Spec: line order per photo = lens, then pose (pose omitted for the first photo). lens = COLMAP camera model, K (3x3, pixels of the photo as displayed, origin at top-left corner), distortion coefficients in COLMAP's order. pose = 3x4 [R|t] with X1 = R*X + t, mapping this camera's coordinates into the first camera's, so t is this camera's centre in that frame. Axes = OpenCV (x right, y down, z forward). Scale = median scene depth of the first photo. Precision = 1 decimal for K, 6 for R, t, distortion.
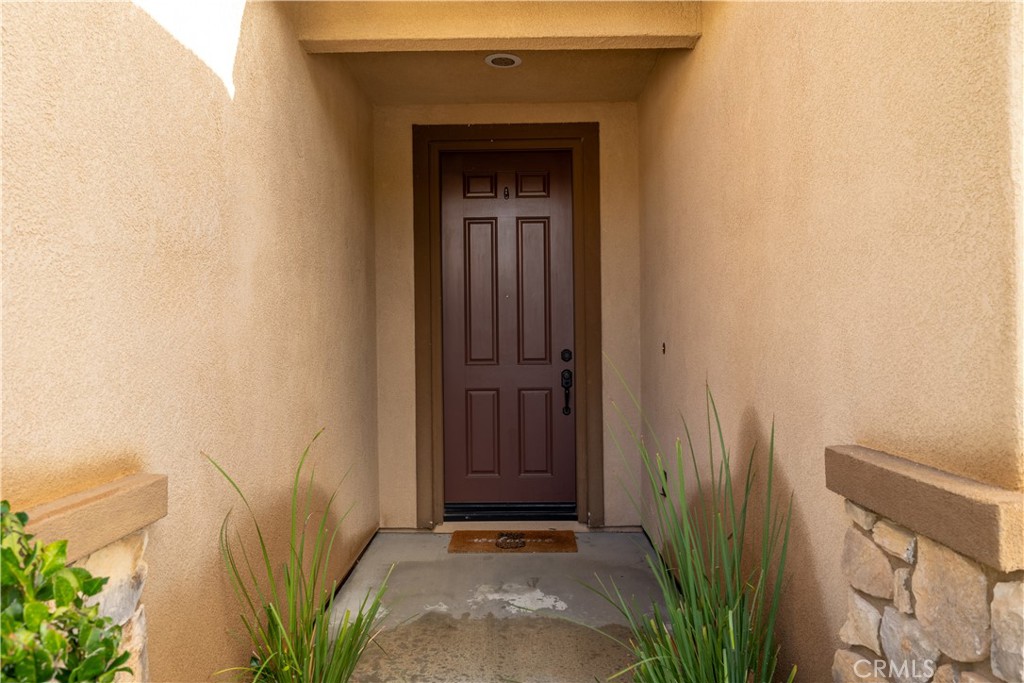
lens RADIAL K [[756.6, 0, 512.0], [0, 756.6, 341.5], [0, 0, 1]] dist [-0.004922, 0.003365]
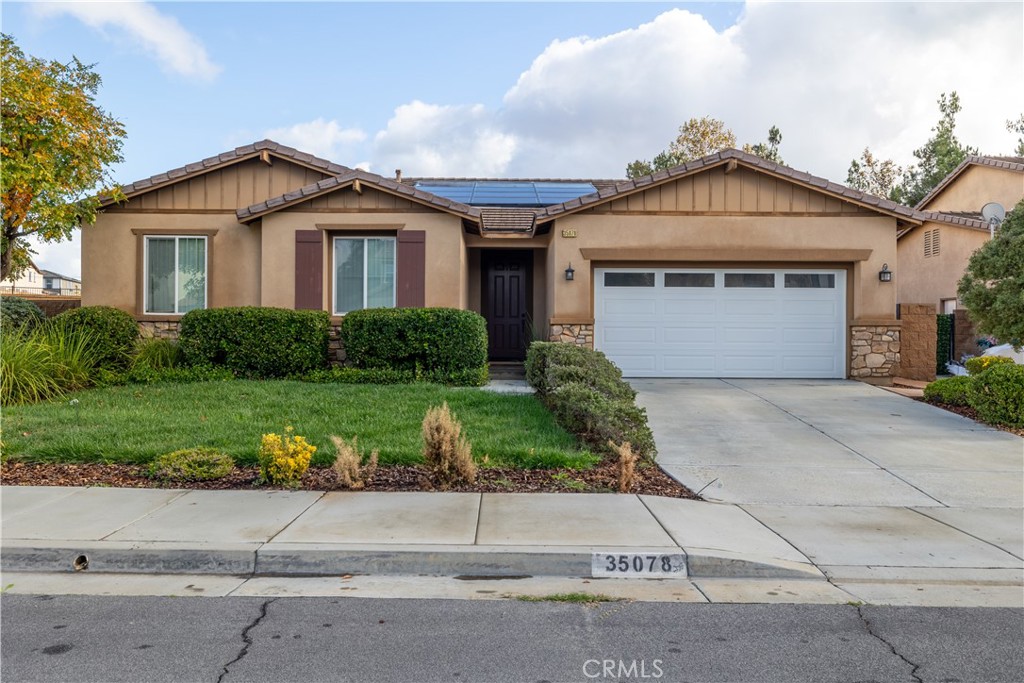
lens RADIAL K [[756.6, 0, 512.0], [0, 756.6, 341.5], [0, 0, 1]] dist [-0.004922, 0.003365]
pose [[0.999880, 0.015480, -0.000113, 0.021370], [-0.015478, 0.999627, -0.022518, 0.217601], [-0.000235, 0.022517, 0.999746, -2.488477]]
